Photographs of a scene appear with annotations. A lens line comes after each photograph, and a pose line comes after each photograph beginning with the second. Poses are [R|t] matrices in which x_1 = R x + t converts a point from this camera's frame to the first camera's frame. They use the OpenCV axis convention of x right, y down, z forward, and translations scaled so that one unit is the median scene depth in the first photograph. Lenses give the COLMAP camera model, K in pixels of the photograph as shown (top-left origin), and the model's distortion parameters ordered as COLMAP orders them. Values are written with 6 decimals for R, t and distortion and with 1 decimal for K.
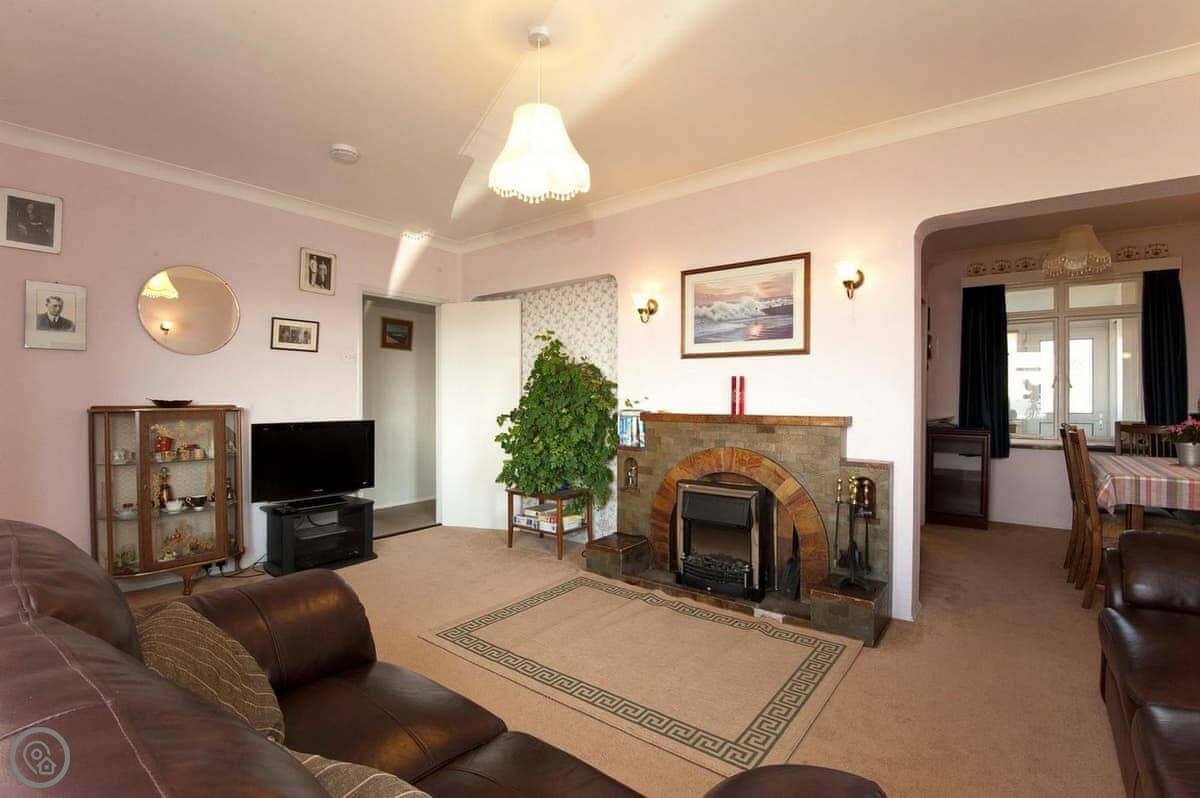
lens RADIAL K [[548.1, 0, 600.0], [0, 548.1, 399.0], [0, 0, 1]] dist [-0.029295, -0.000126]
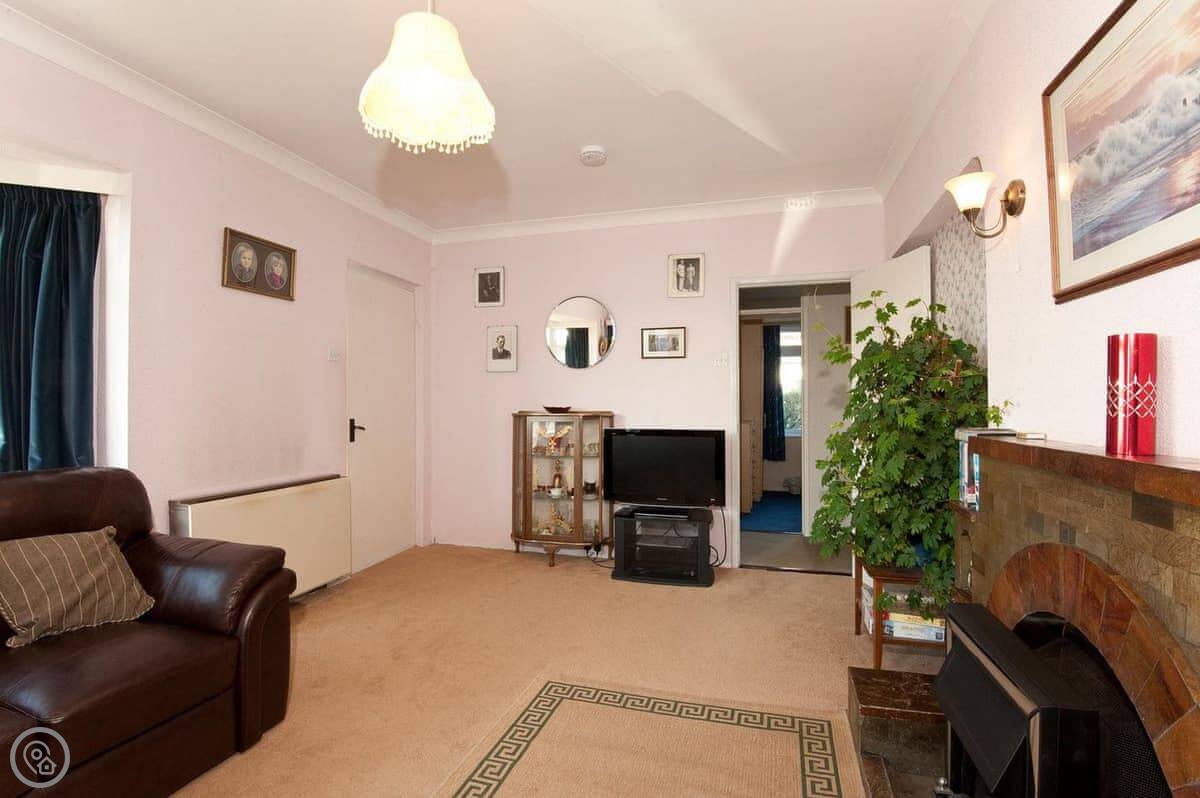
lens RADIAL K [[562.1, 0, 600.0], [0, 562.1, 399.0], [0, 0, 1]] dist [-0.001573, -0.024245]
pose [[0.363493, -0.011387, -0.931527, 0.434362], [-0.001075, 0.999920, -0.012643, 0.000613], [0.931596, 0.005597, 0.363452, 0.589963]]
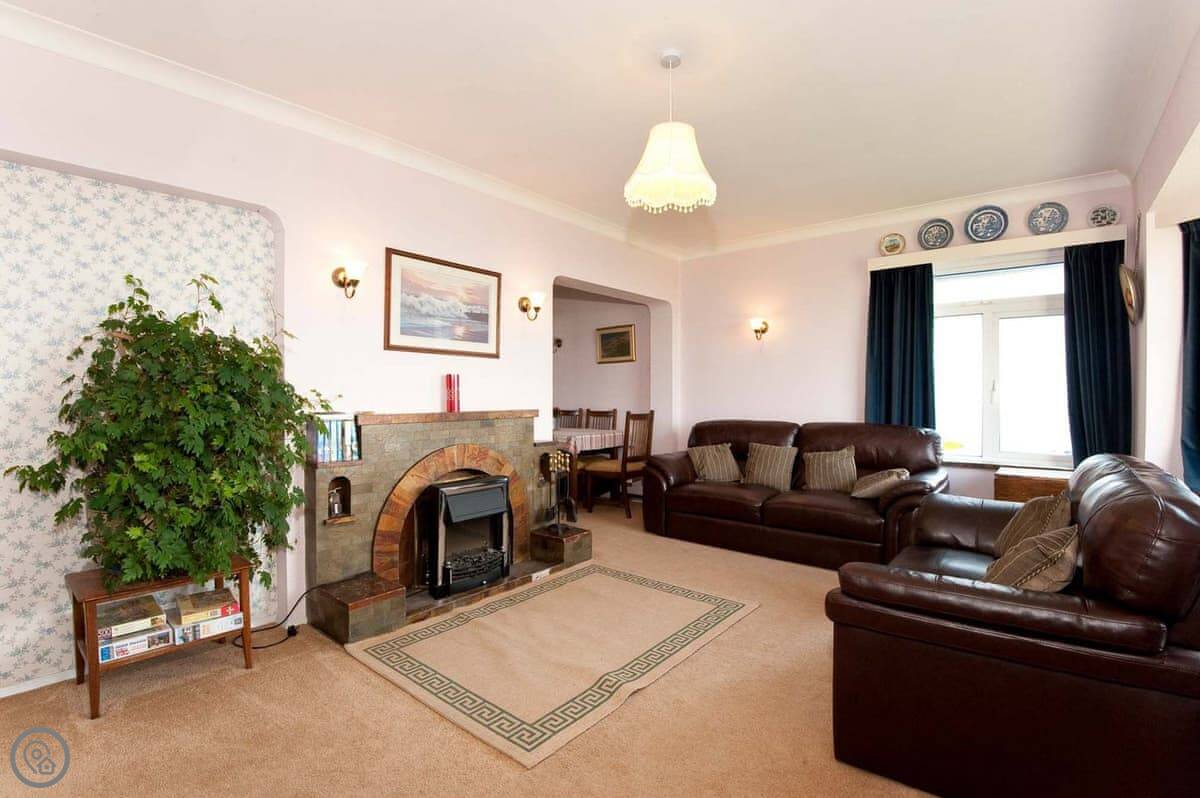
lens RADIAL K [[548.1, 0, 600.0], [0, 548.1, 399.0], [0, 0, 1]] dist [-0.029295, -0.000126]
pose [[0.017625, -0.006729, 0.999822, -0.751867], [0.007704, 0.999949, 0.006594, 0.000008], [-0.999815, 0.007587, 0.017676, 0.705840]]
